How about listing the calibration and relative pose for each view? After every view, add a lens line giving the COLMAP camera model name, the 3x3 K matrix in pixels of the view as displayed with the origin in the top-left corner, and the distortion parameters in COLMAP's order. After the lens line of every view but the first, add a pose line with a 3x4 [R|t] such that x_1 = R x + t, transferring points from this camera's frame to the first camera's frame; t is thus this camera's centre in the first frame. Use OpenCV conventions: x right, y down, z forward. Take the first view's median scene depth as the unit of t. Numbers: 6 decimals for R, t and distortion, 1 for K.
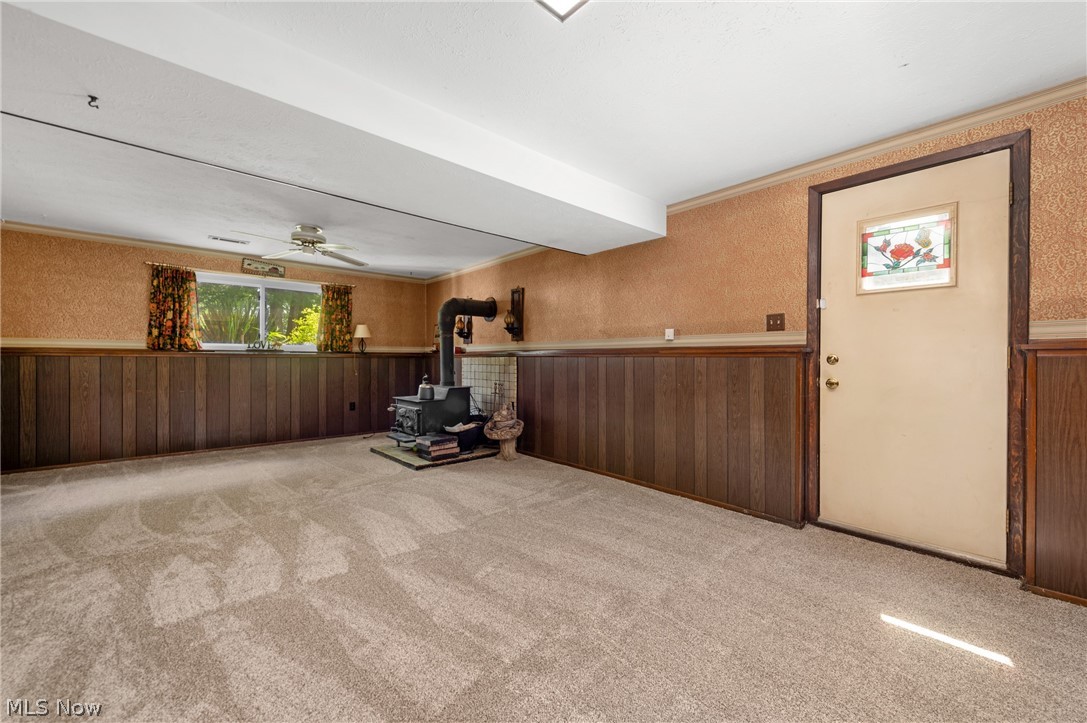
lens RADIAL K [[430.3, 0, 570.3], [0, 430.3, 358.1], [0, 0, 1]] dist [0.010075, -0.006603]
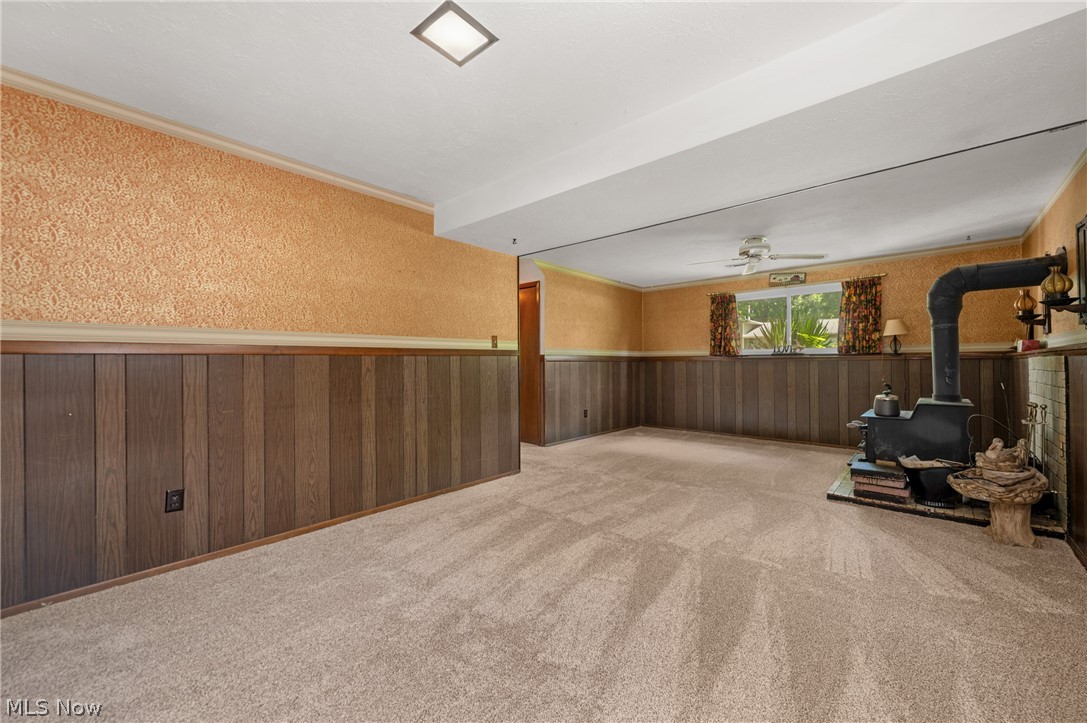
lens RADIAL K [[431.6, 0, 557.8], [0, 431.6, 361.3], [0, 0, 1]] dist [0.008919, -0.000476]
pose [[0.081482, -0.007736, -0.996645, 0.370648], [0.008305, 0.999940, -0.007082, 0.003070], [0.996640, -0.007700, 0.081541, 0.382073]]
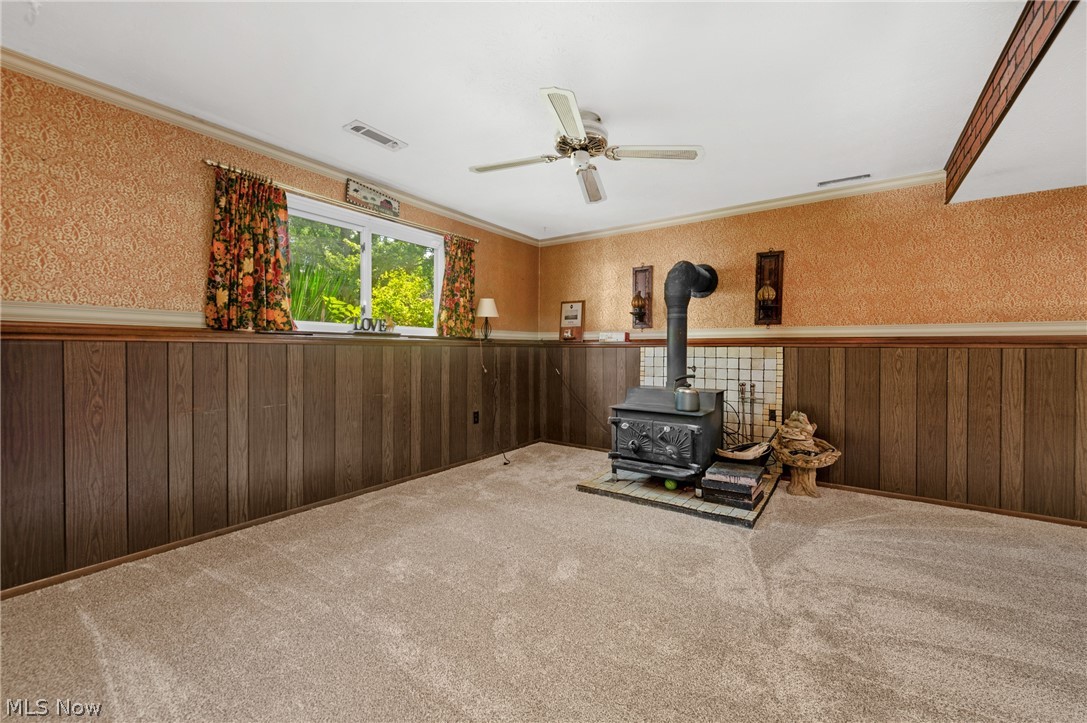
lens RADIAL K [[430.3, 0, 570.3], [0, 430.3, 358.1], [0, 0, 1]] dist [0.010075, -0.006603]
pose [[0.979403, 0.000762, 0.201914, -0.636304], [-0.005783, 0.999689, 0.024276, 0.000043], [-0.201833, -0.024944, 0.979102, 0.384714]]
